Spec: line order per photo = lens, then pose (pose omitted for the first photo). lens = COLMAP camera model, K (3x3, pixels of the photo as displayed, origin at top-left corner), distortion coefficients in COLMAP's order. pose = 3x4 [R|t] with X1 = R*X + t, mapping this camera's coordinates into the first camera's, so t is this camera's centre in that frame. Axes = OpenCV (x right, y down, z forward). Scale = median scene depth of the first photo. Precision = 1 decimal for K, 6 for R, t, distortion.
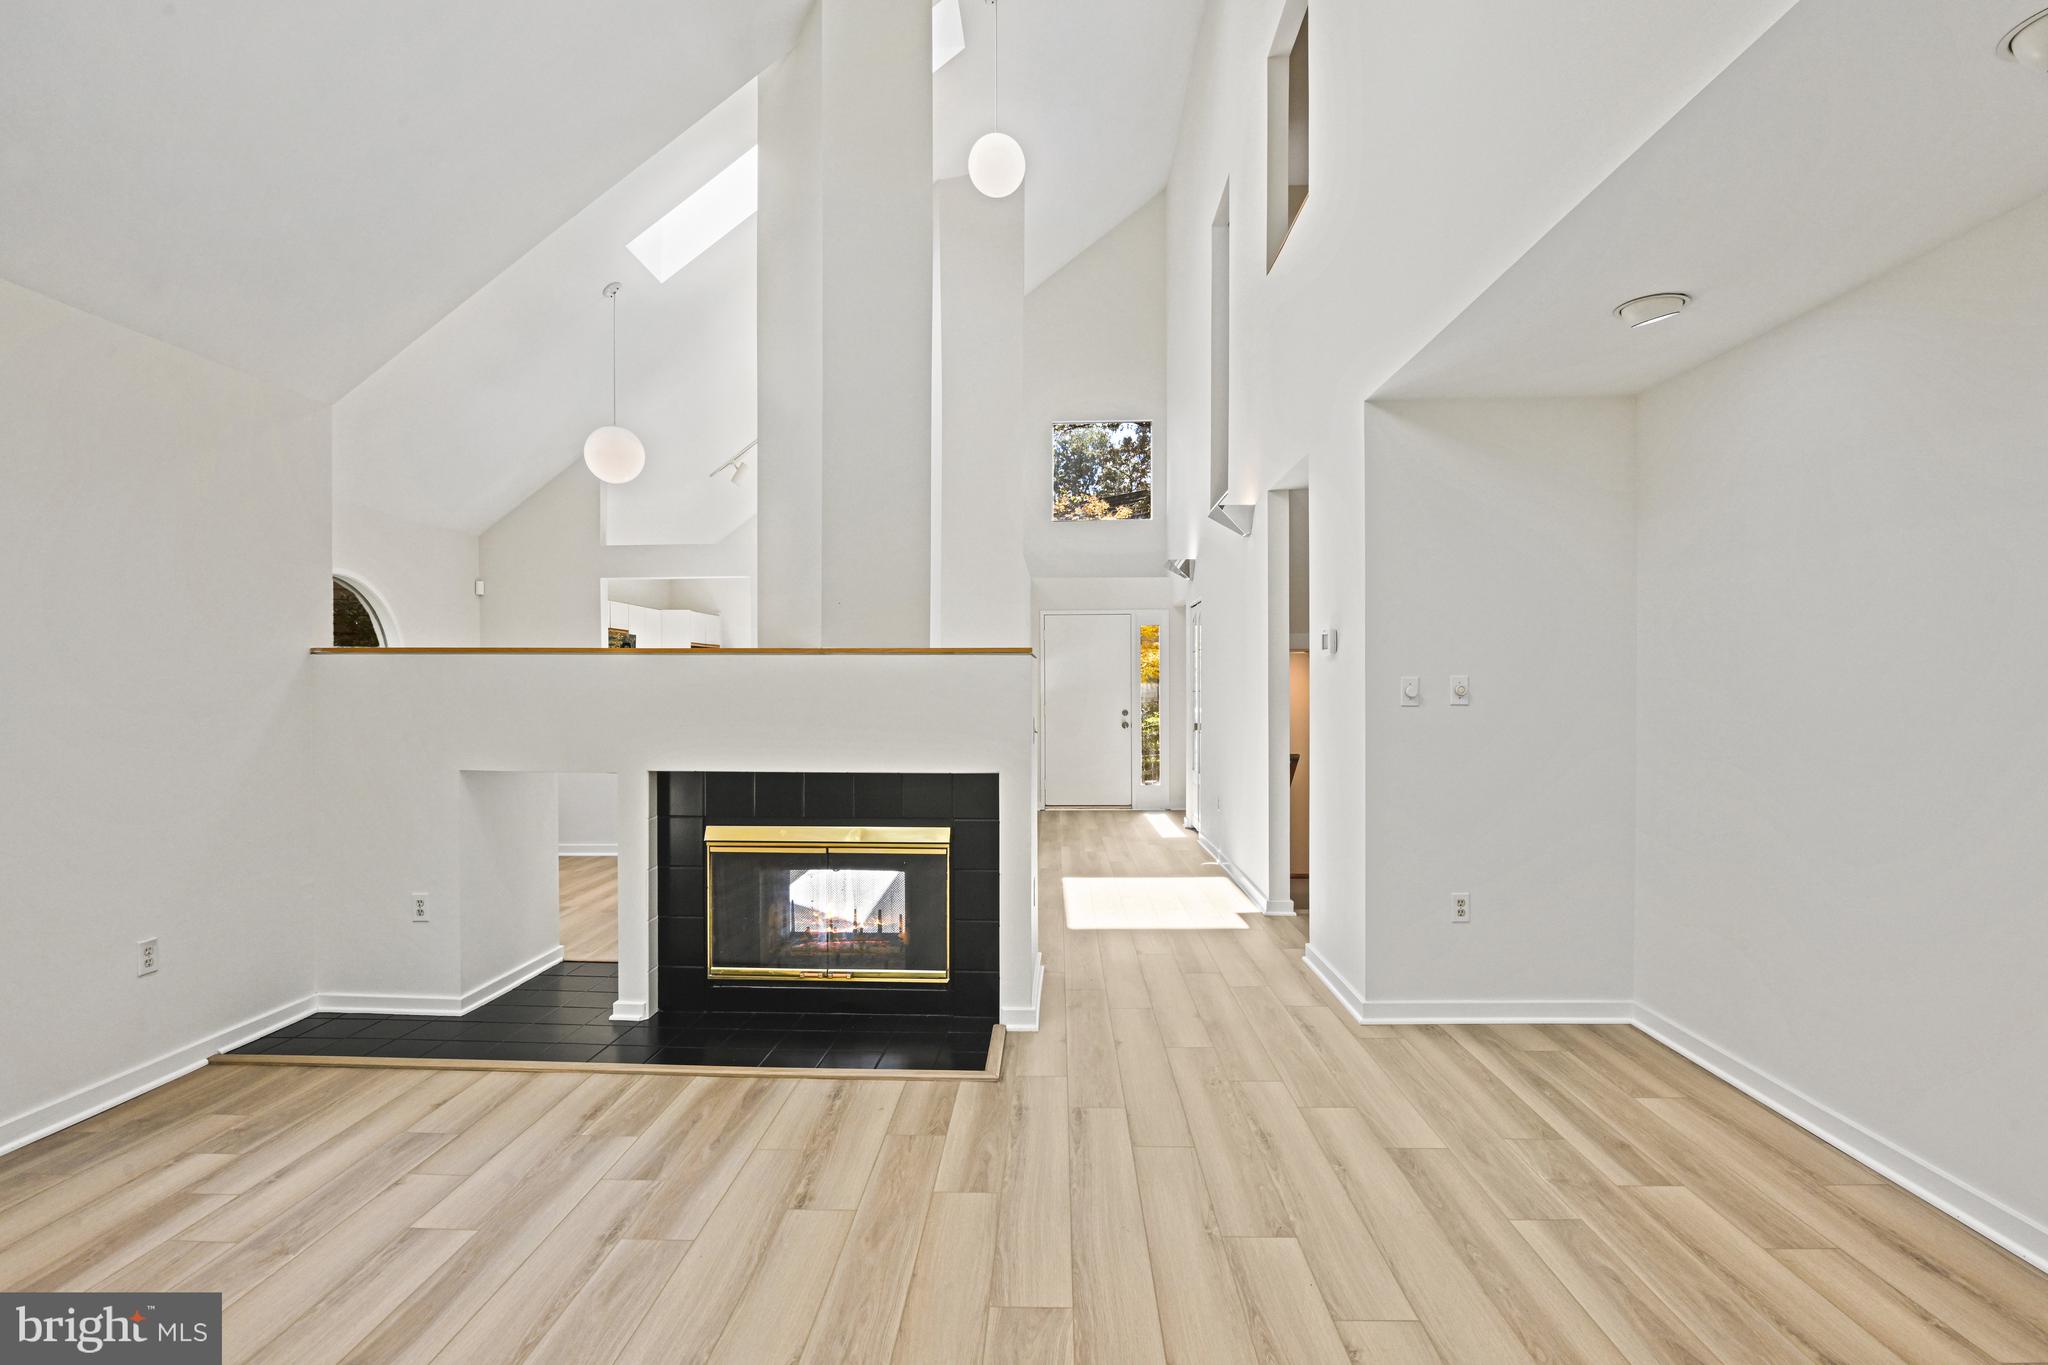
lens RADIAL K [[951.9, 0, 1024.6], [0, 951.9, 691.1], [0, 0, 1]] dist [-0.010942, -0.006704]
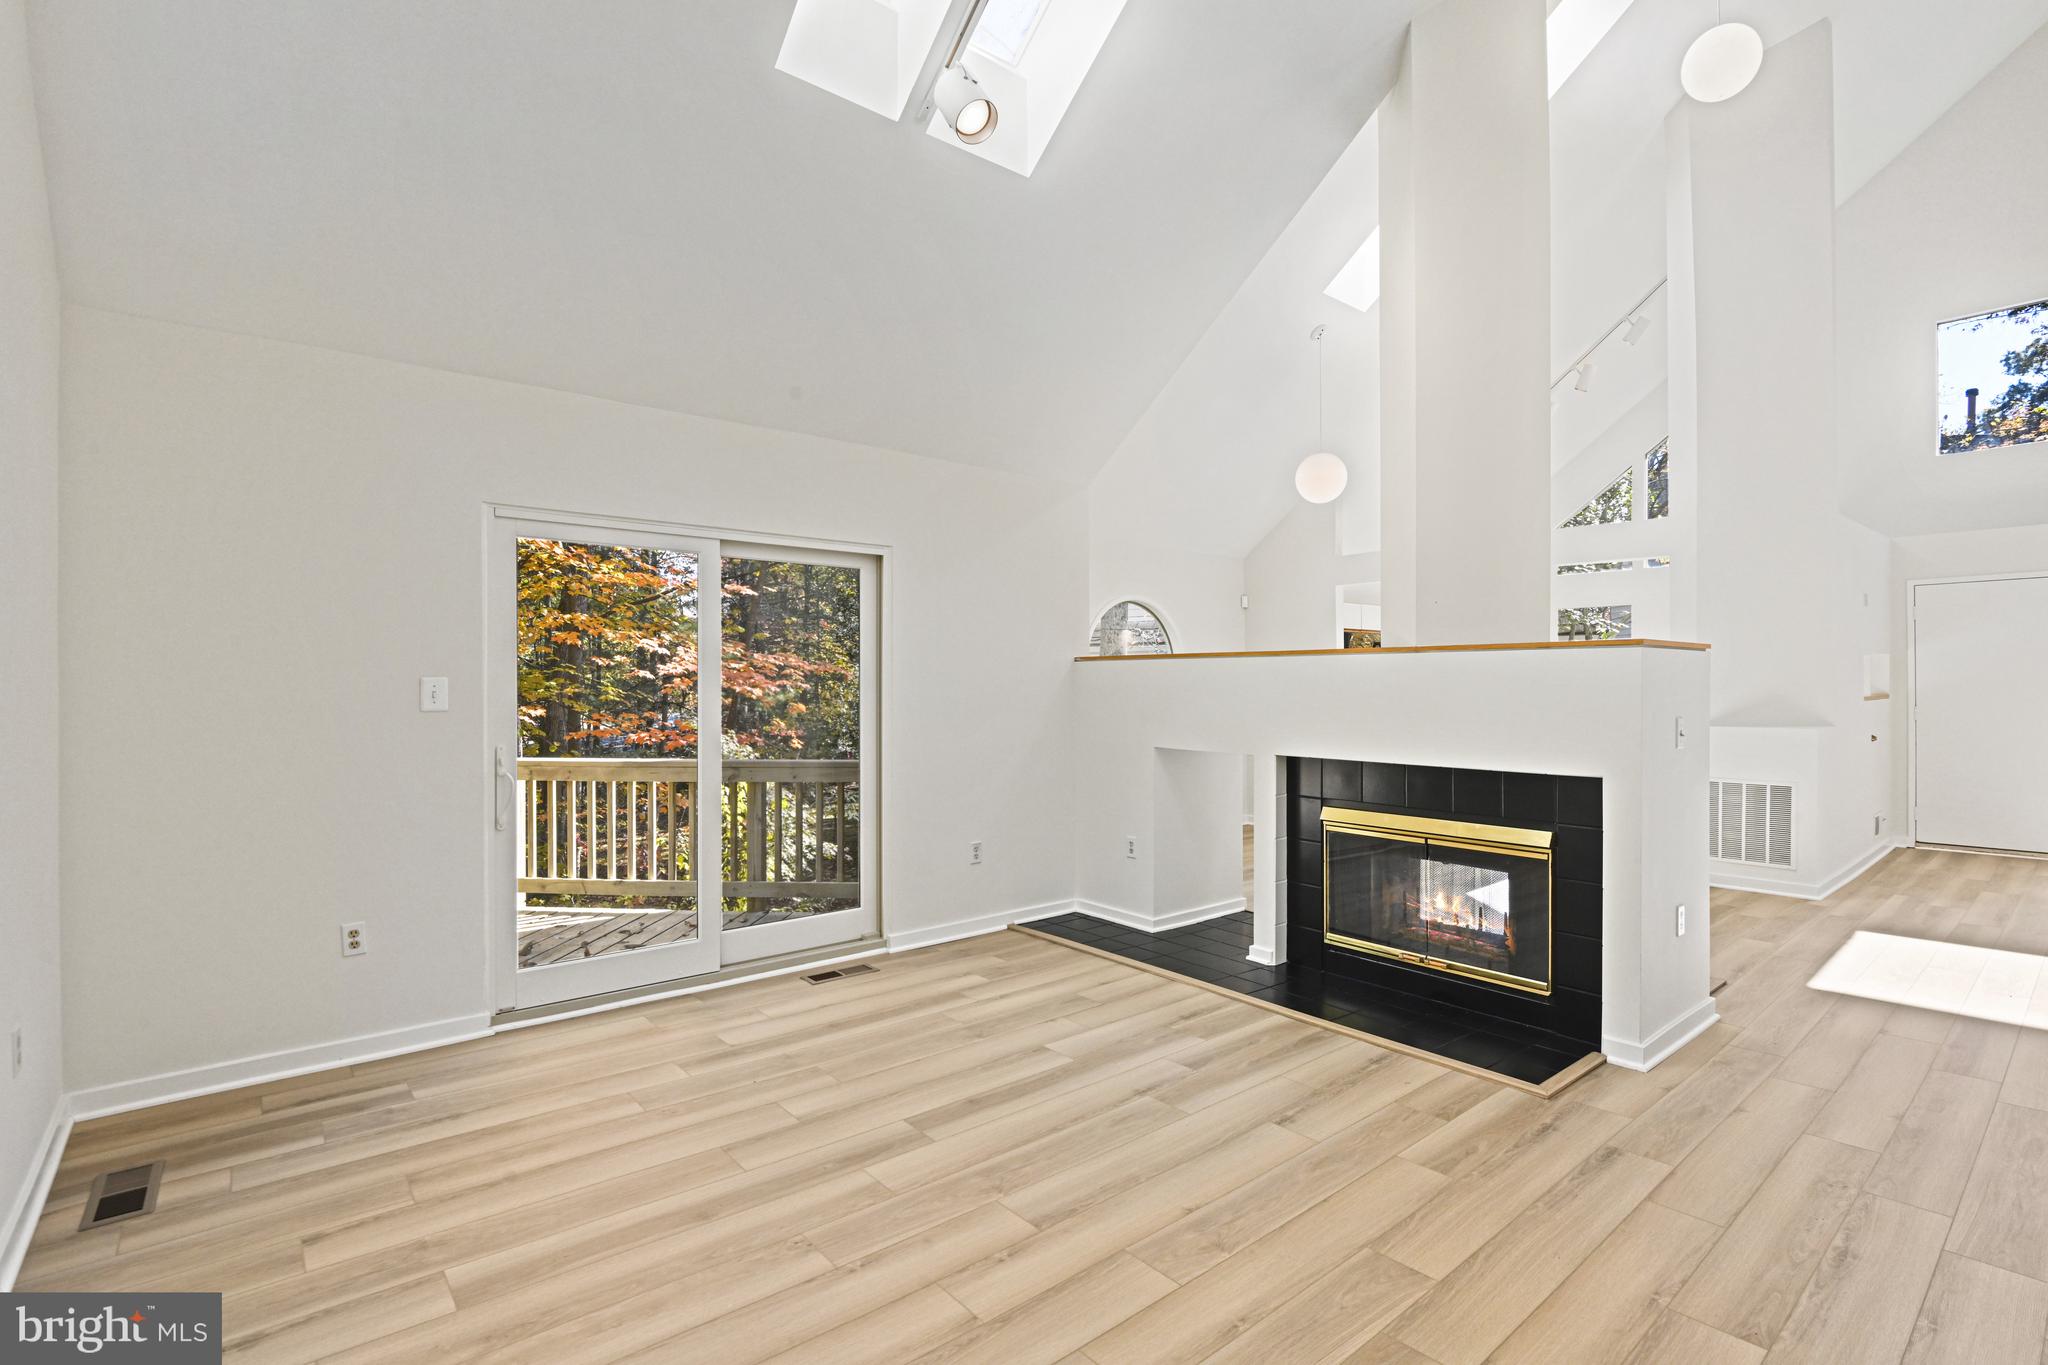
lens RADIAL K [[947.3, 0, 1024.0], [0, 947.3, 682.5], [0, 0, 1]] dist [-0.018596, -0.000683]
pose [[0.663004, -0.002900, -0.748611, 0.284970], [-0.001444, 0.999986, -0.005153, 0.000495], [0.748615, 0.004497, 0.662990, -0.013401]]
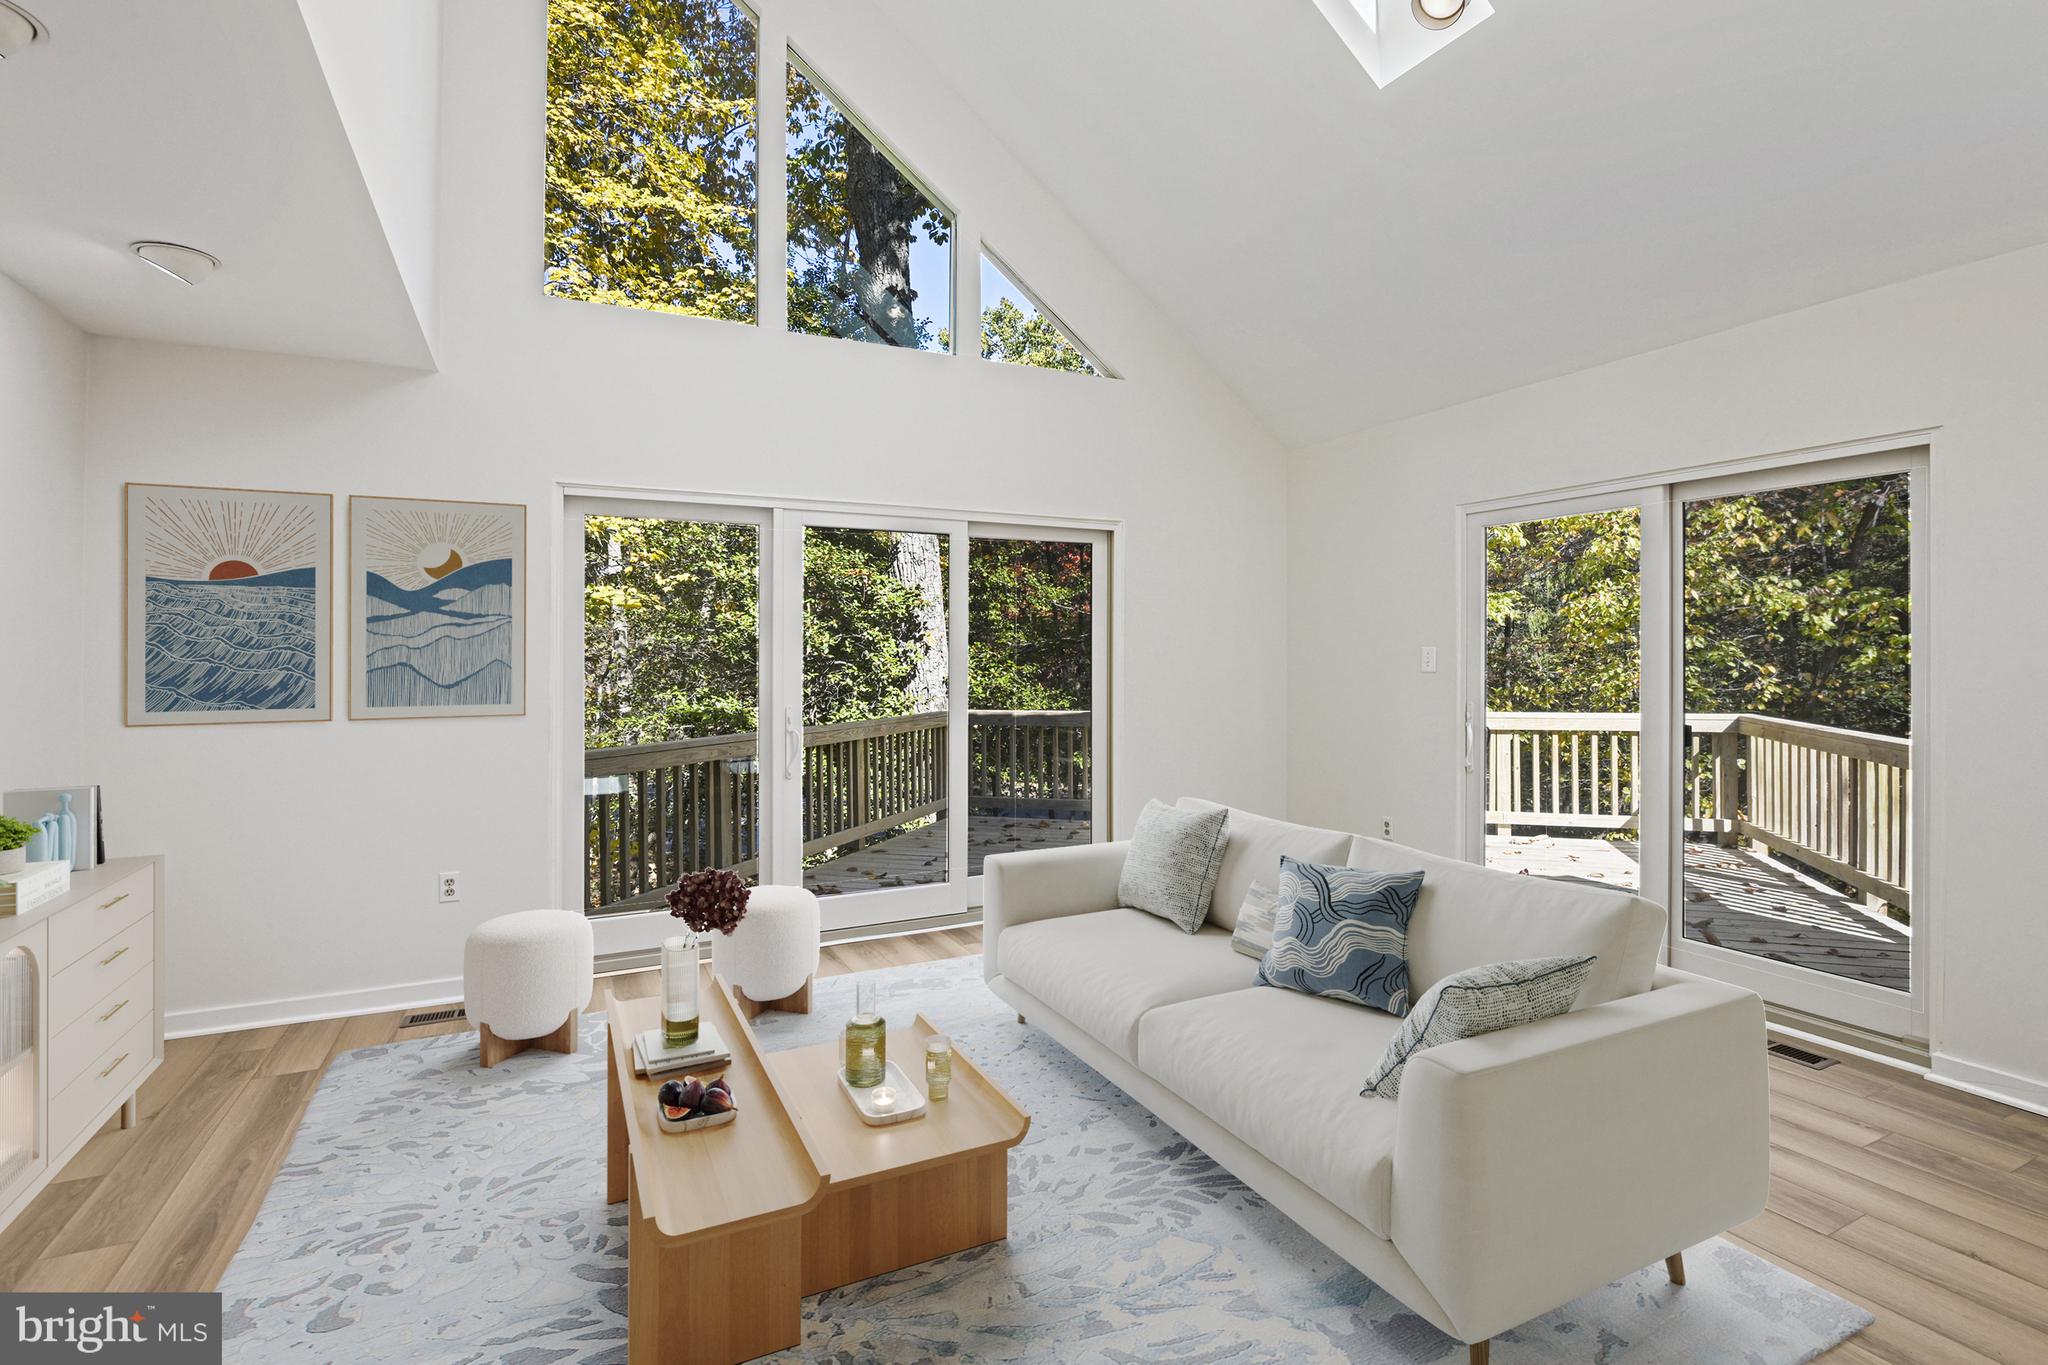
lens RADIAL K [[947.4, 0, 1018.0], [0, 947.4, 663.3], [0, 0, 1]] dist [-0.012288, -0.000104]
pose [[-0.878290, -0.005670, -0.478095, 0.213552], [-0.006825, 0.999976, 0.000679, 0.029314], [0.478080, 0.003859, -0.878308, 1.015412]]
